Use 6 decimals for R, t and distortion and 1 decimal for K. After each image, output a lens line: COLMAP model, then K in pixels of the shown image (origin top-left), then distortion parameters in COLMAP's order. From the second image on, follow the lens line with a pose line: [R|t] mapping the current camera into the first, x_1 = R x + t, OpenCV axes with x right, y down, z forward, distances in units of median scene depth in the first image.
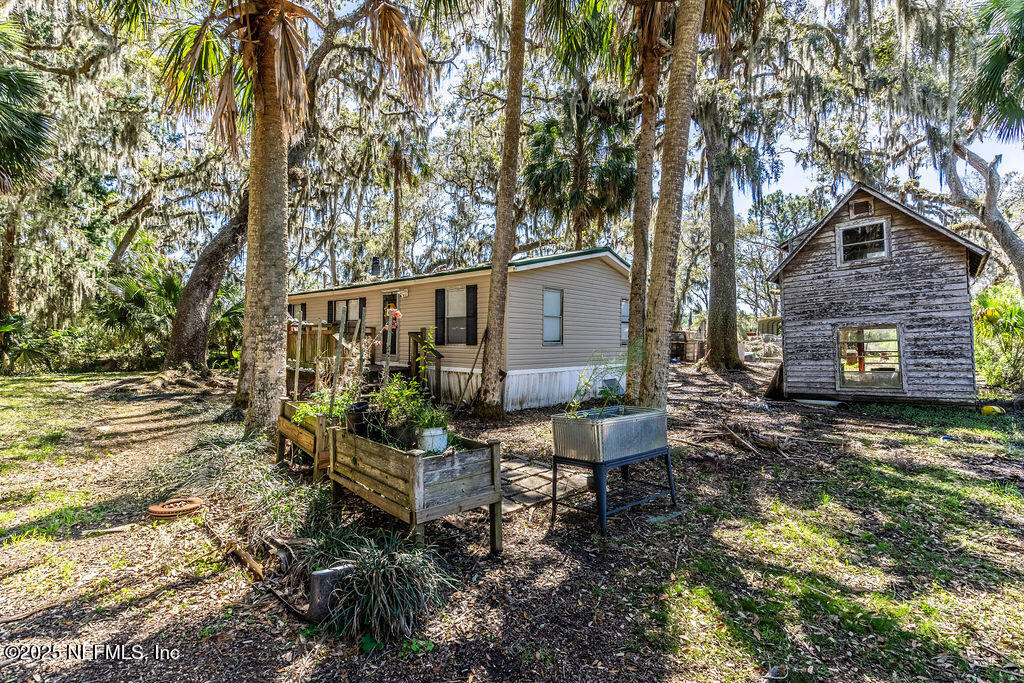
lens RADIAL K [[458.0, 0, 514.3], [0, 458.0, 337.5], [0, 0, 1]] dist [0.030048, -0.003472]
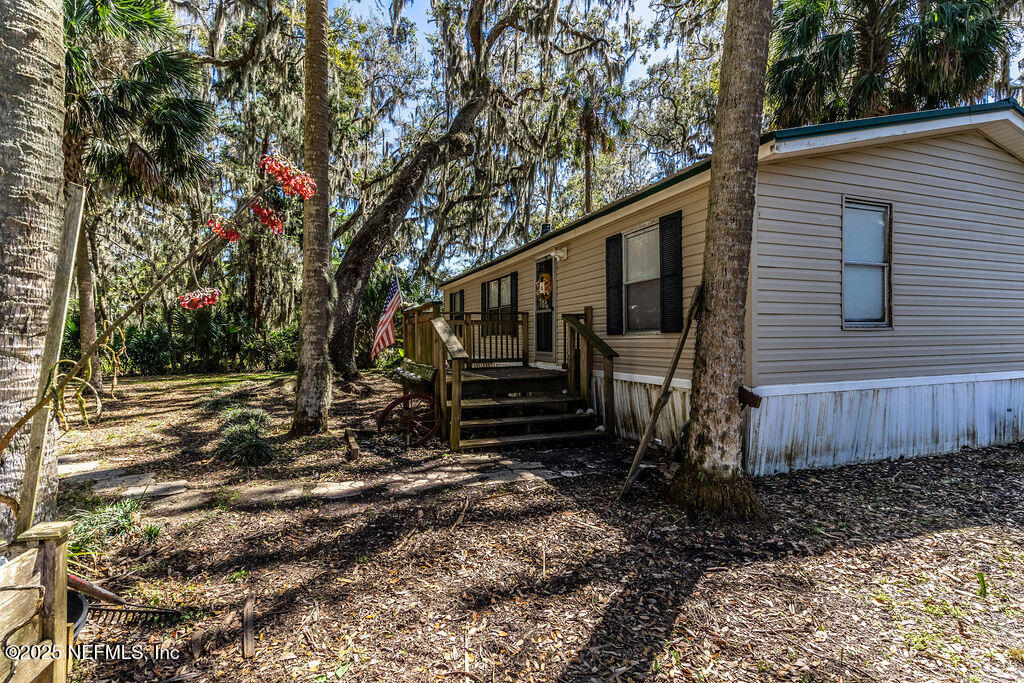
lens RADIAL K [[458.0, 0, 510.2], [0, 458.0, 345.1], [0, 0, 1]] dist [0.030048, -0.003472]
pose [[0.894170, -0.011486, -0.447580, -0.023028], [0.020980, 0.999648, 0.016260, 0.017148], [0.447236, -0.023929, 0.894096, 0.425578]]
